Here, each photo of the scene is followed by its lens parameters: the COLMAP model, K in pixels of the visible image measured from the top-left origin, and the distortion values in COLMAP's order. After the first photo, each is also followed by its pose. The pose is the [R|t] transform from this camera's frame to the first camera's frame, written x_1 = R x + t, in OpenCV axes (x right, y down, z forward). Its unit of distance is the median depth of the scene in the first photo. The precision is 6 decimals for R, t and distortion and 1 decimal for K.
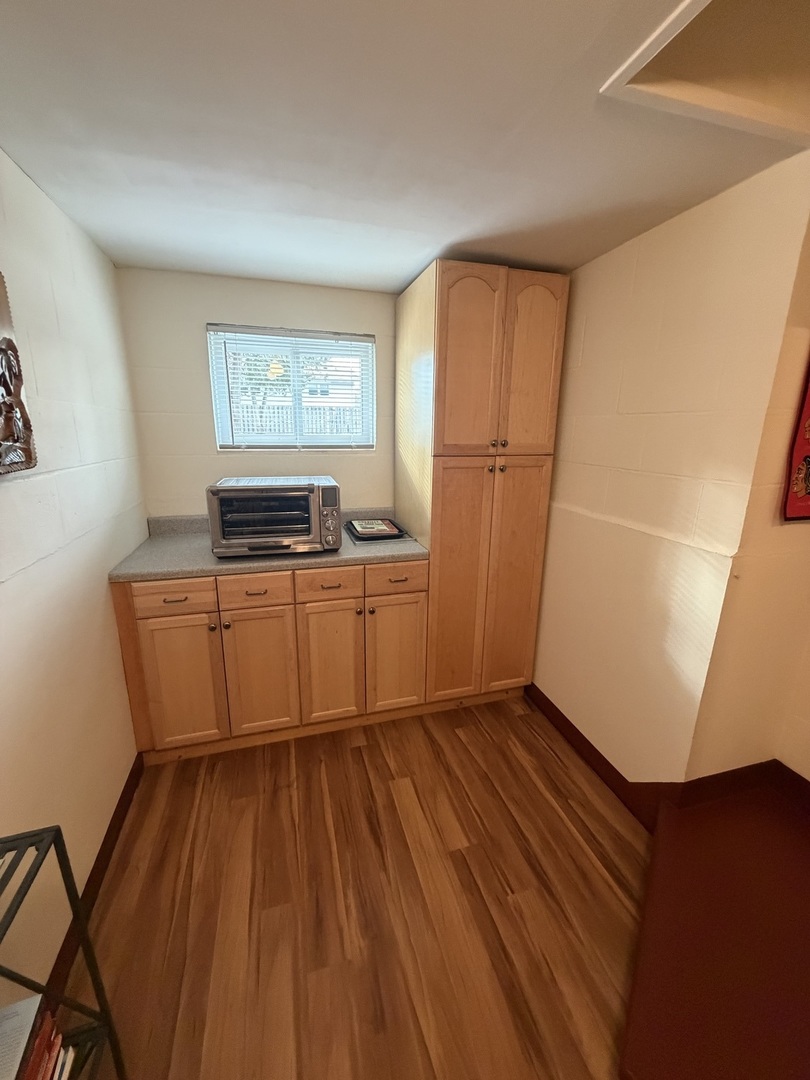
lens RADIAL K [[430.1, 0, 404.9], [0, 430.1, 538.9], [0, 0, 1]] dist [0.001162, 0.000437]
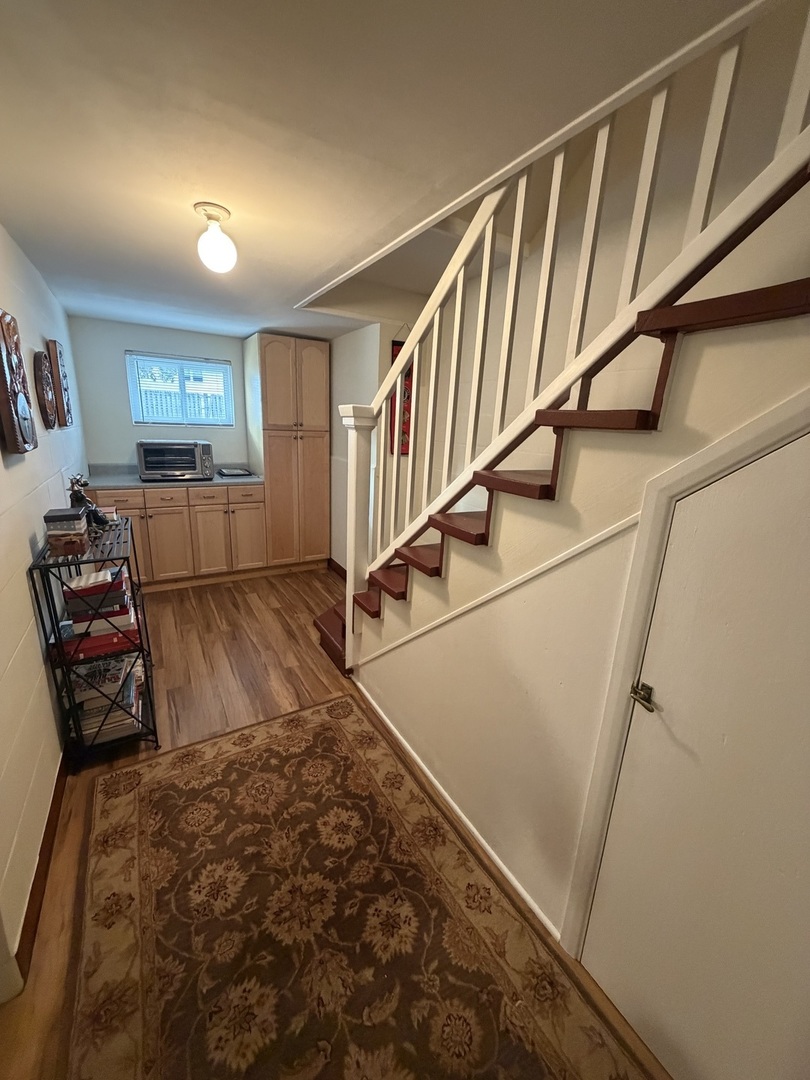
lens RADIAL K [[430.1, 0, 404.2], [0, 430.1, 539.4], [0, 0, 1]] dist [0.001162, 0.000437]
pose [[0.968286, -0.036282, 0.247196, 0.182265], [0.031904, 0.999255, 0.021693, 0.275539], [-0.247799, -0.013118, 0.968723, -1.030910]]
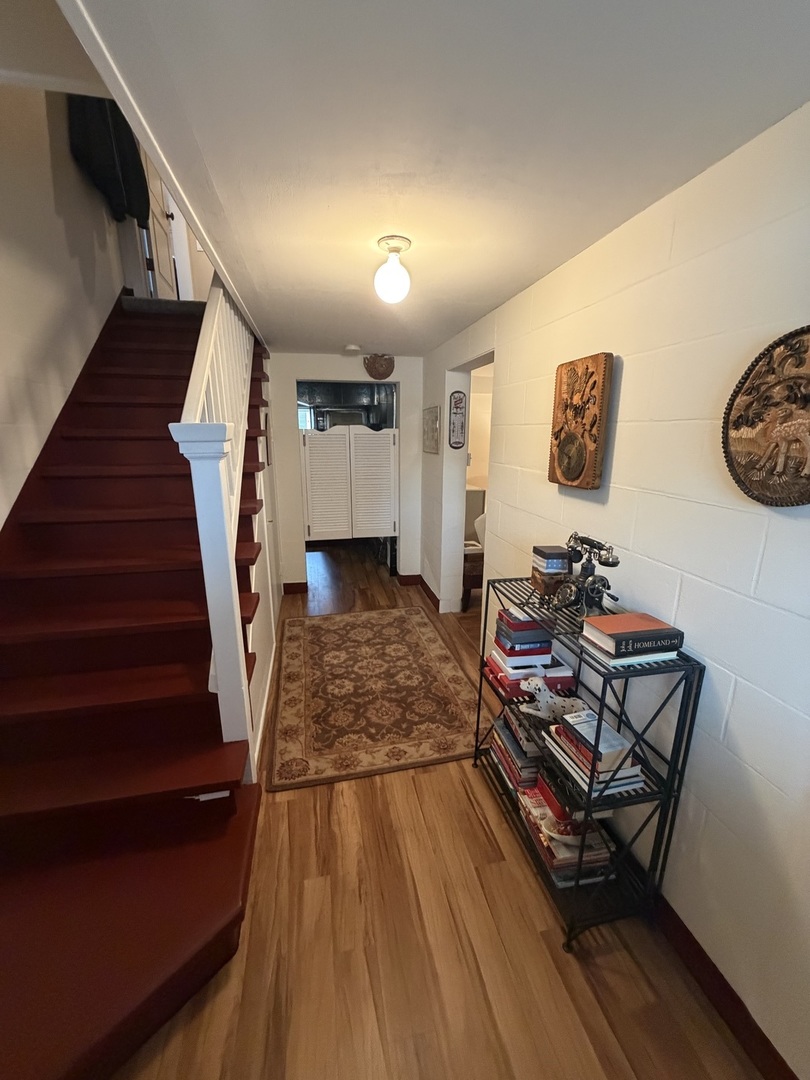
lens RADIAL K [[430.1, 0, 405.0], [0, 430.1, 540.6], [0, 0, 1]] dist [0.001162, 0.000437]
pose [[-0.997207, -0.031380, 0.067773, -0.033926], [0.005665, 0.873055, 0.487590, -0.222731], [-0.074470, 0.486612, -0.870439, 0.763333]]
